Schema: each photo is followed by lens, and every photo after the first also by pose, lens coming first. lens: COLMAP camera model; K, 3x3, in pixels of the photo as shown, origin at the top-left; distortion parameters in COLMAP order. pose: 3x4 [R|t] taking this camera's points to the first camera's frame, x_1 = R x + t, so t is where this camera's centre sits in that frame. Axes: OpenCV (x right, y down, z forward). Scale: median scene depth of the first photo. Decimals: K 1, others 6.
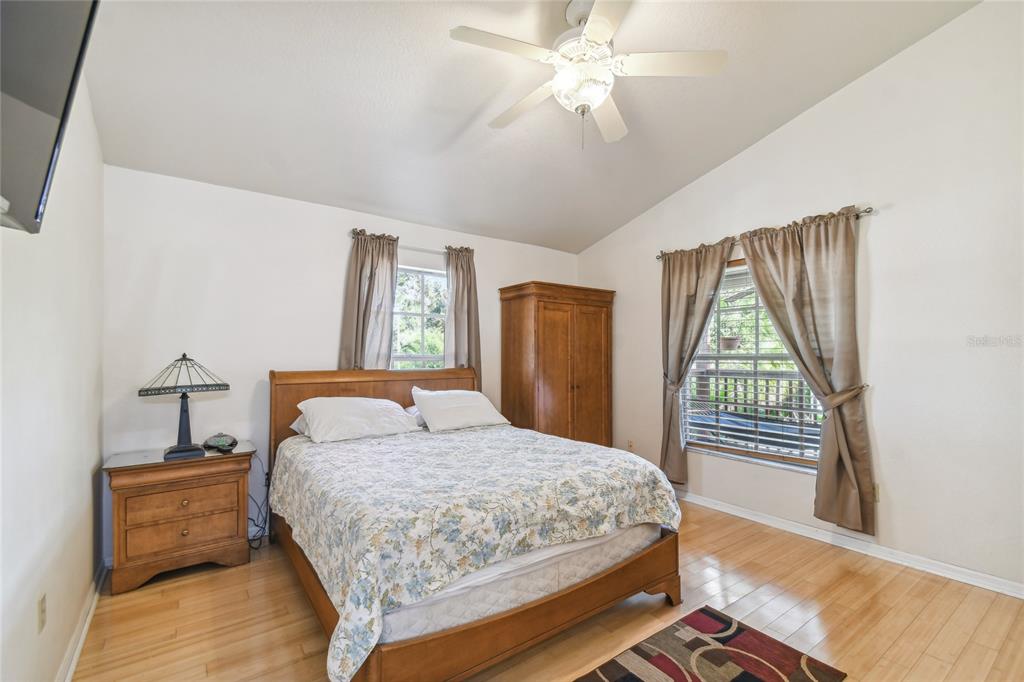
lens RADIAL K [[455.9, 0, 541.7], [0, 455.9, 353.9], [0, 0, 1]] dist [0.024769, -0.005841]
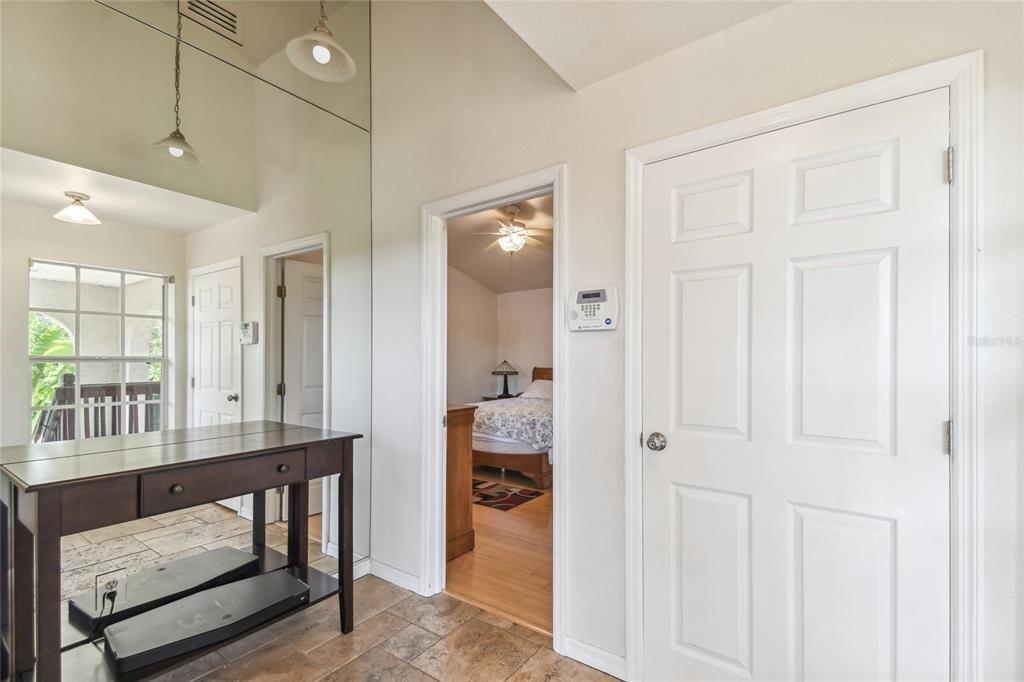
lens RADIAL K [[455.9, 0, 514.1], [0, 455.9, 363.3], [0, 0, 1]] dist [0.024769, -0.005841]
pose [[0.300511, 0.008722, -0.953739, 1.718441], [0.003432, 0.999942, 0.010226, -0.007709], [0.953772, -0.006346, 0.300463, 0.256742]]
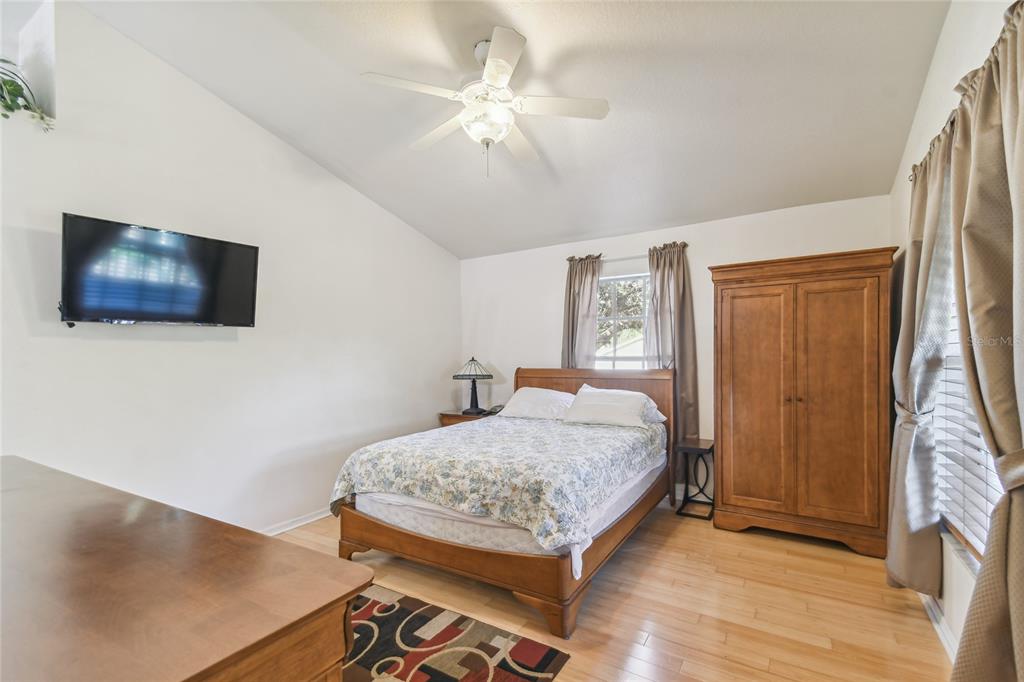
lens RADIAL K [[455.9, 0, 508.0], [0, 455.9, 362.1], [0, 0, 1]] dist [0.024769, -0.005841]
pose [[0.359898, 0.008193, -0.932956, 0.895618], [0.015147, 0.999778, 0.014623, -0.004707], [0.932869, -0.019394, 0.359694, 0.487047]]
